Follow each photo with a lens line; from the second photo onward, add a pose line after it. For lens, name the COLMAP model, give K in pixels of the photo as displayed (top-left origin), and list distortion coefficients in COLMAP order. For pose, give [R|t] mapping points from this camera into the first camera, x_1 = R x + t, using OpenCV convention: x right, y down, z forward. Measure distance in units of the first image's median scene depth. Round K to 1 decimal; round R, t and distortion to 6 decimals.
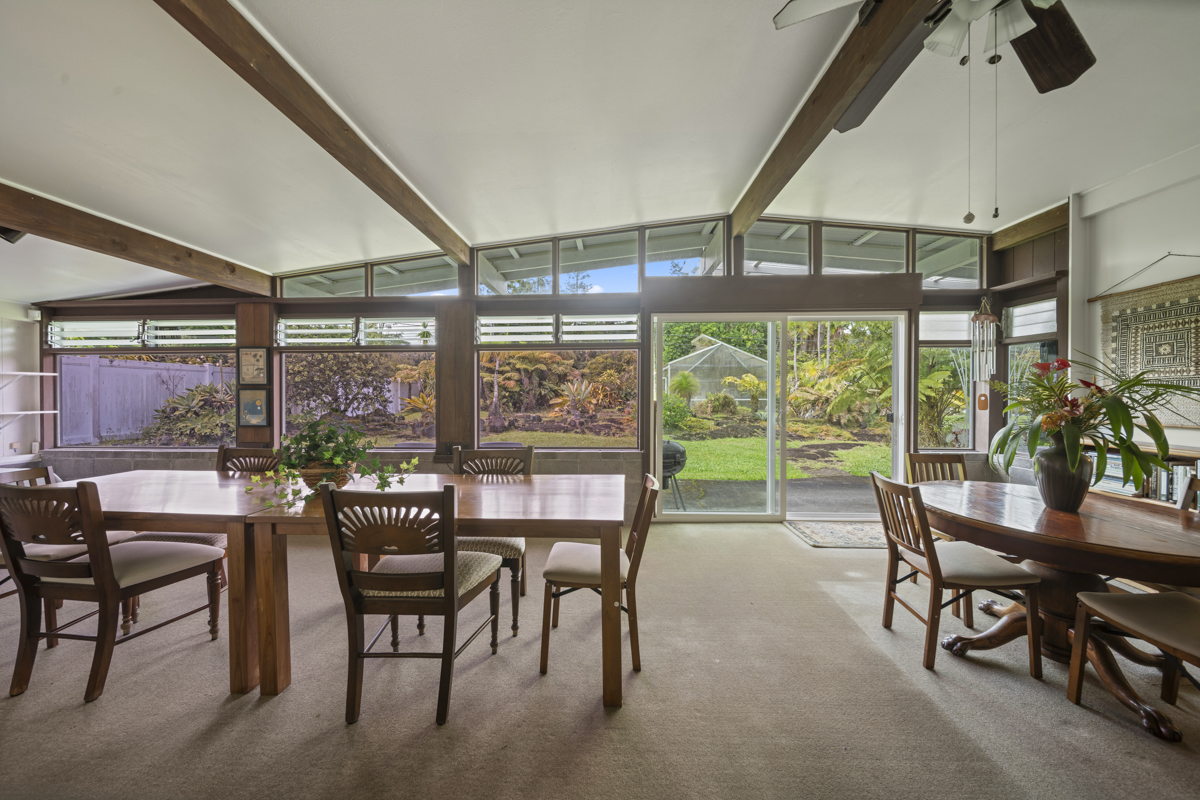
lens RADIAL K [[424.8, 0, 600.5], [0, 424.8, 397.5], [0, 0, 1]] dist [-0.000303, -0.001266]
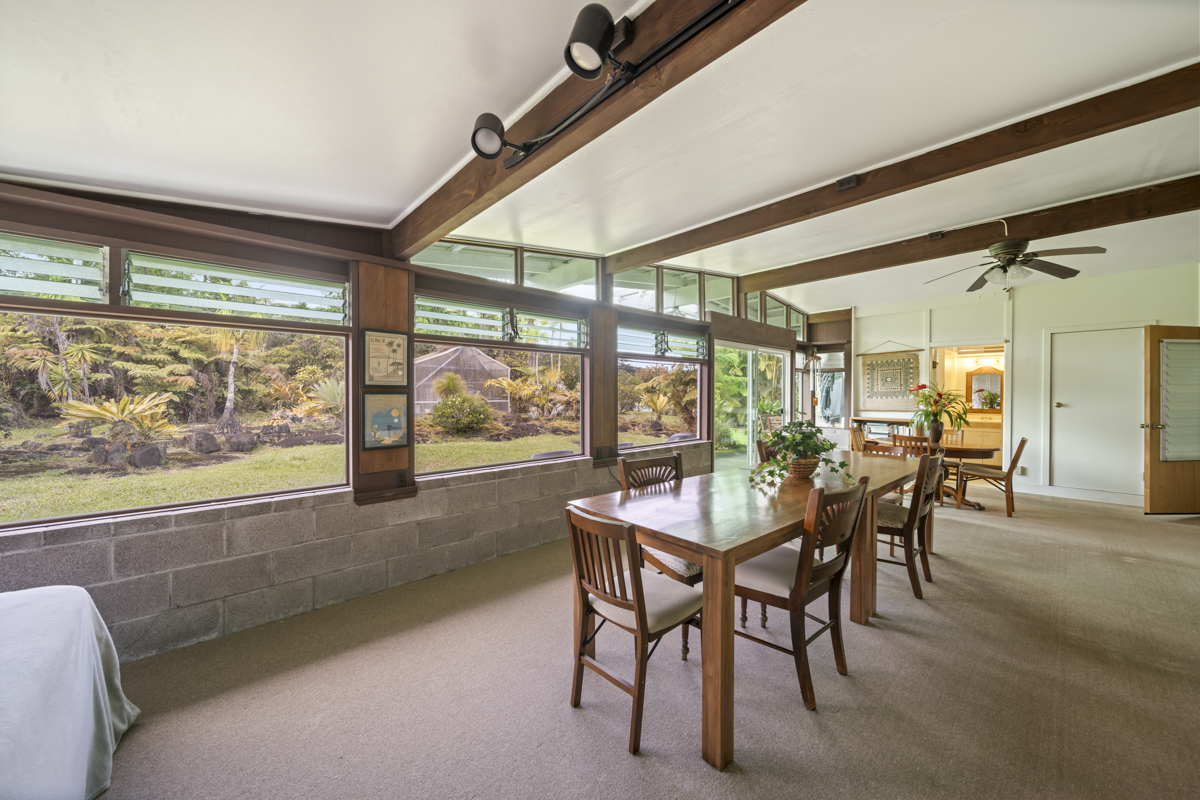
lens RADIAL K [[424.8, 0, 601.2], [0, 424.8, 398.6], [0, 0, 1]] dist [-0.000303, -0.001266]
pose [[0.711516, -0.004761, 0.702654, -1.050748], [0.004729, 0.999987, 0.001986, -0.010620], [-0.702654, 0.001910, 0.711529, 0.278573]]
